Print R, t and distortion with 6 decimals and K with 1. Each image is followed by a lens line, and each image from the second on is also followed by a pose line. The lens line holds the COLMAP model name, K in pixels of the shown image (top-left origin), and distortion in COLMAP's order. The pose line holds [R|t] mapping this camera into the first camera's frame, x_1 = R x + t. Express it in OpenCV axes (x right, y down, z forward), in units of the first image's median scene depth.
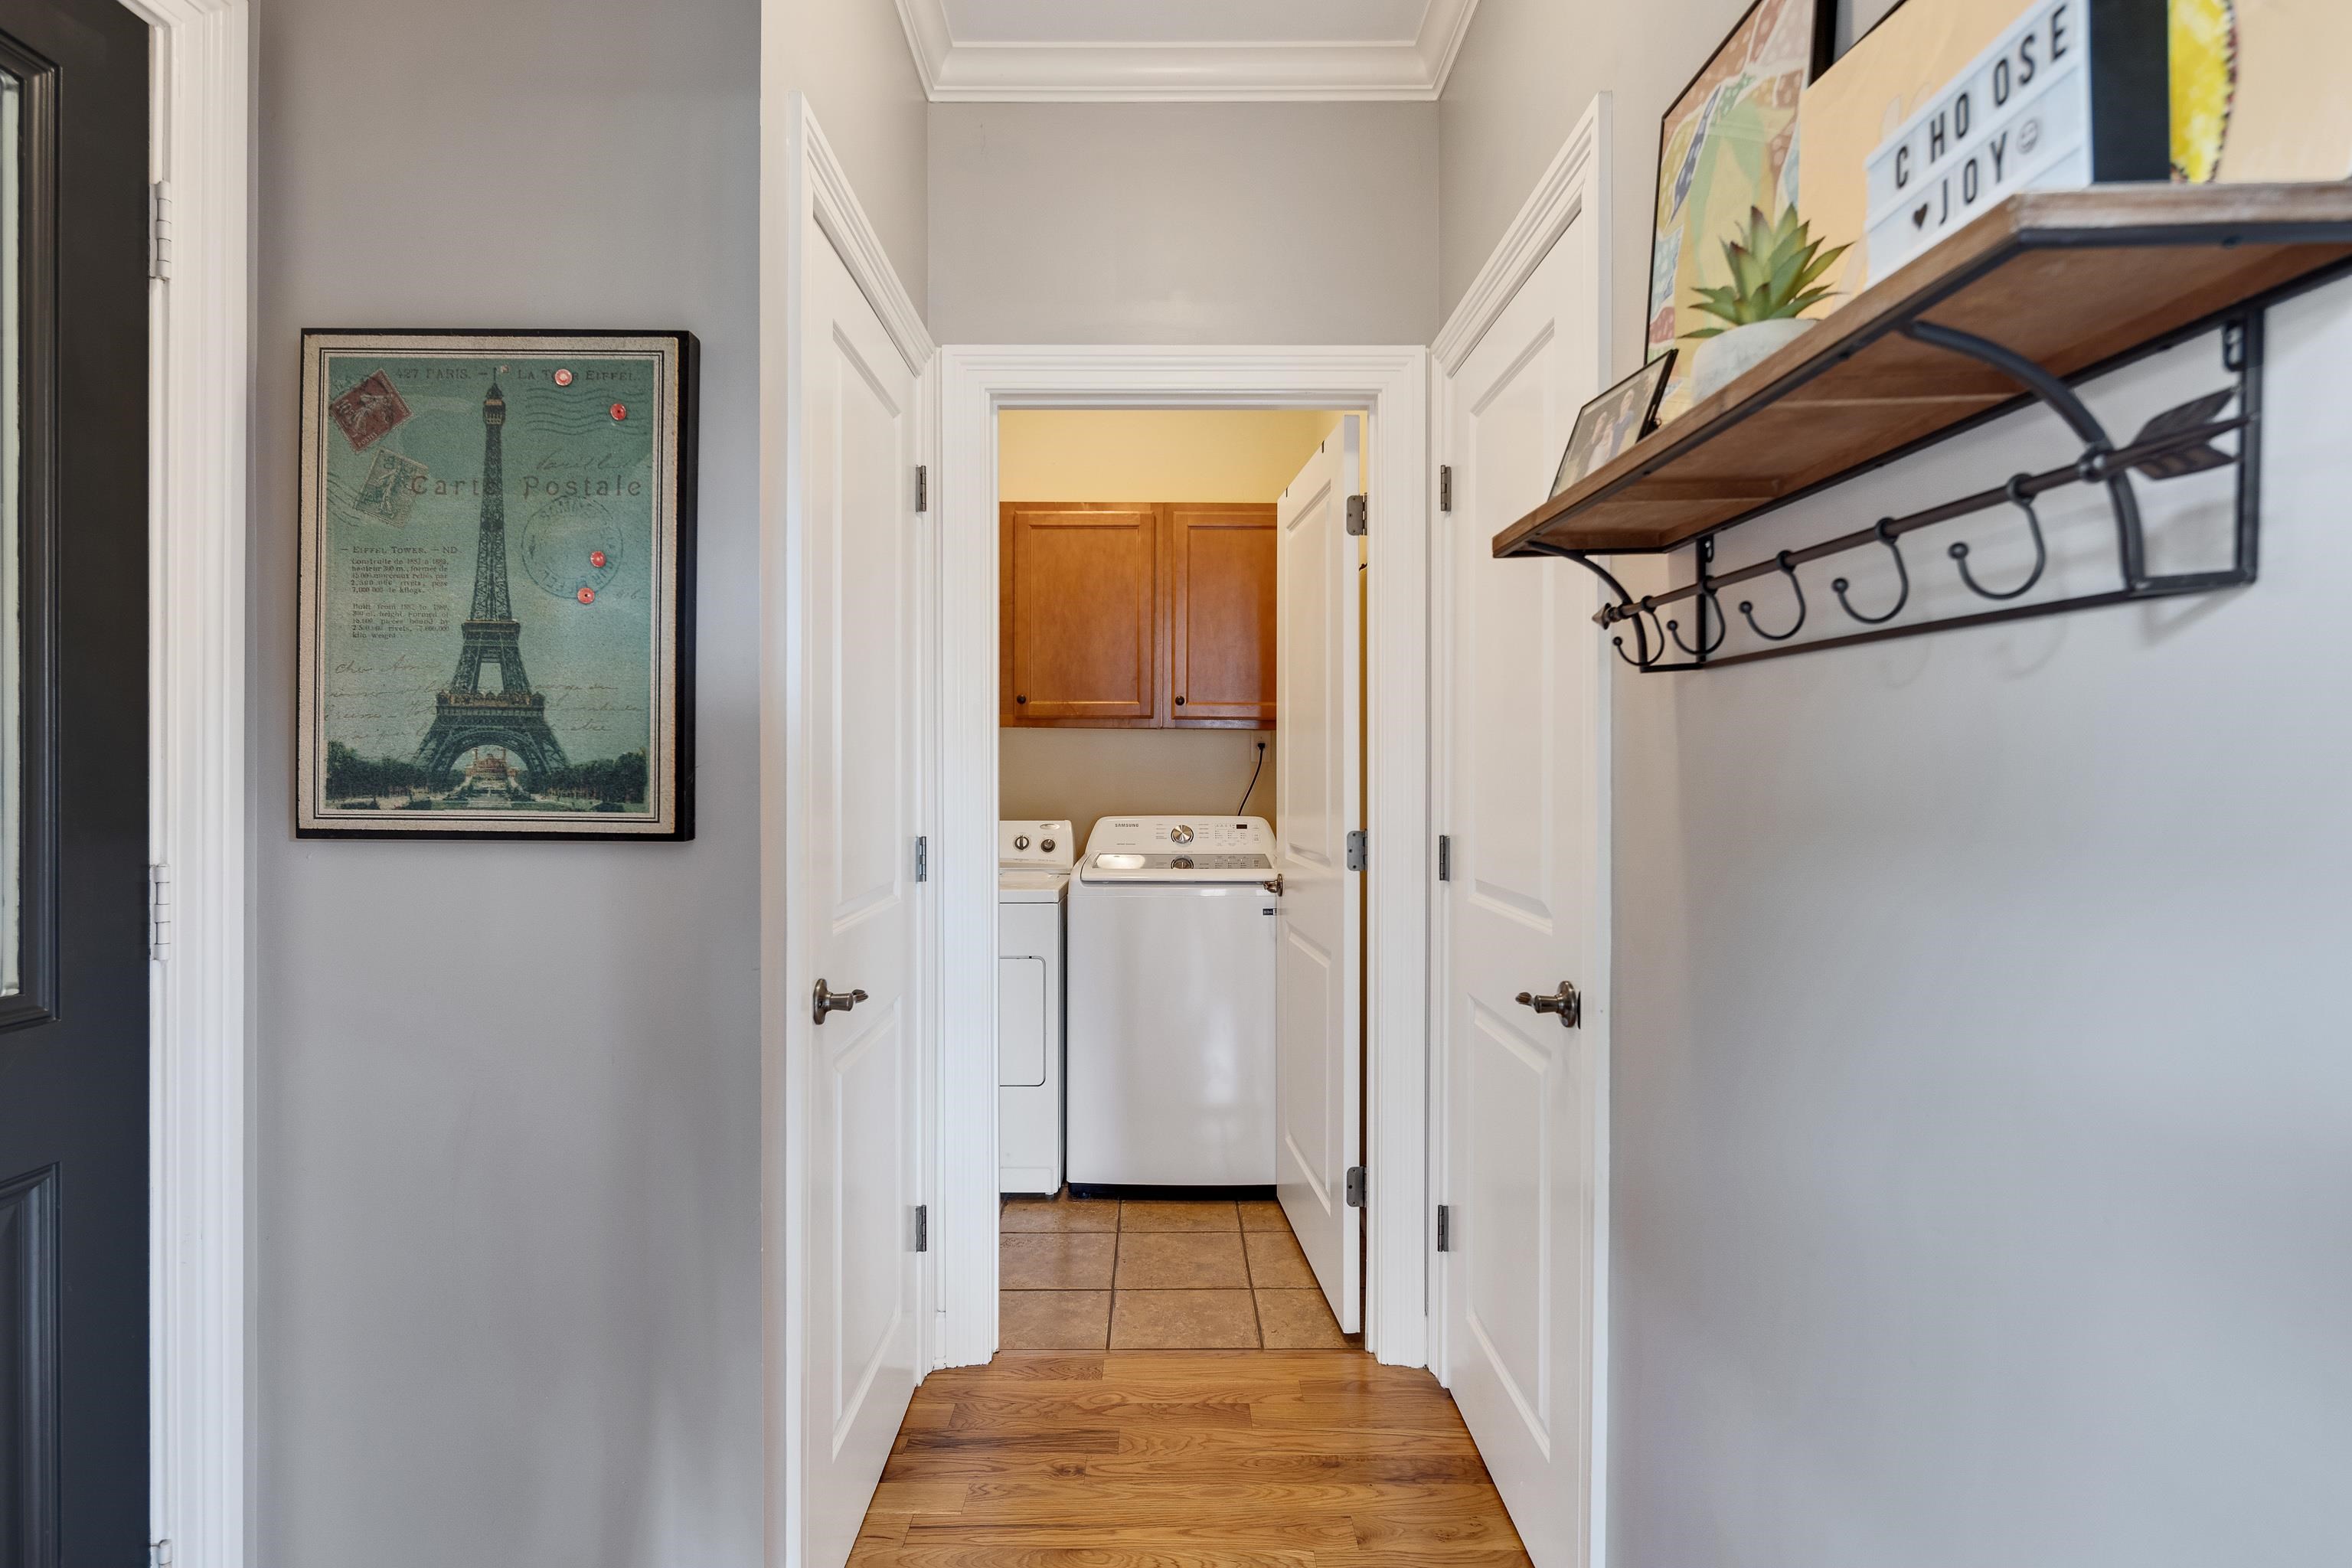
lens RADIAL K [[1138.4, 0, 1155.0], [0, 1138.4, 770.2], [0, 0, 1]] dist [-0.000238, -0.001161]
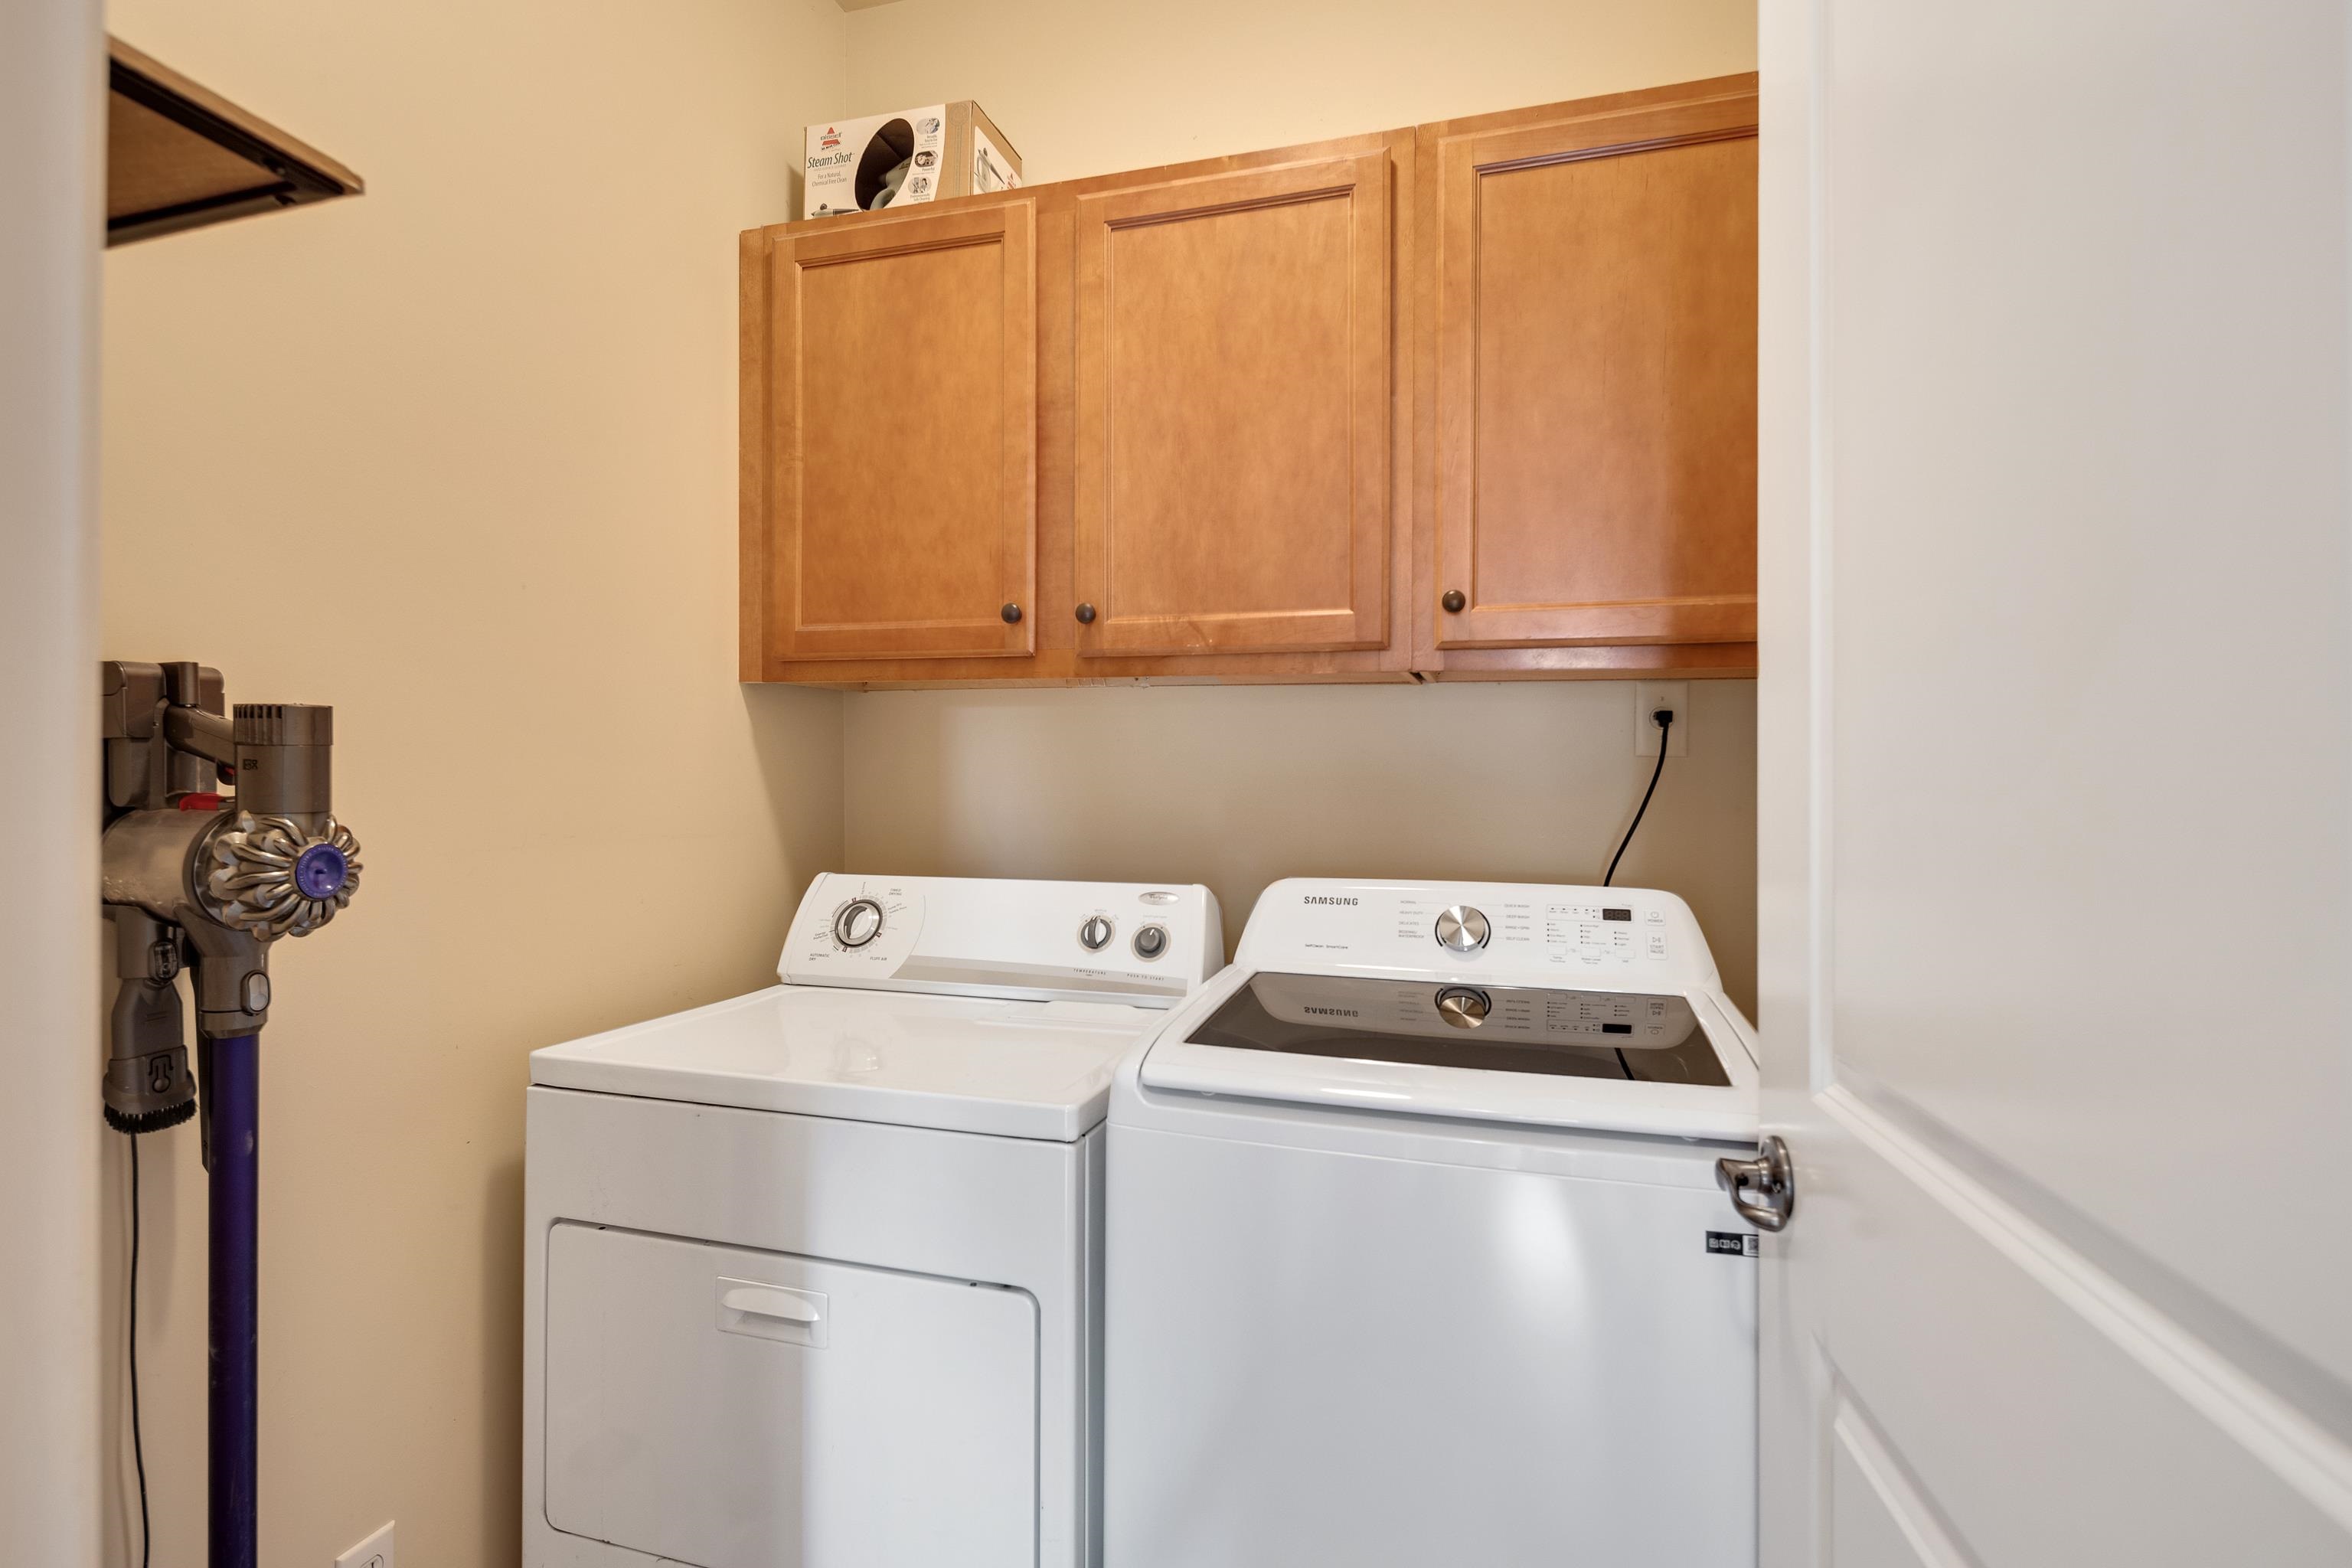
lens RADIAL K [[1138.4, 0, 1155.0], [0, 1138.4, 770.2], [0, 0, 1]] dist [-0.000238, -0.001161]
pose [[0.957692, 0.001450, -0.287791, 0.036470], [-0.004432, 0.999943, -0.009710, 0.003175], [0.287760, 0.010574, 0.957644, 0.579127]]
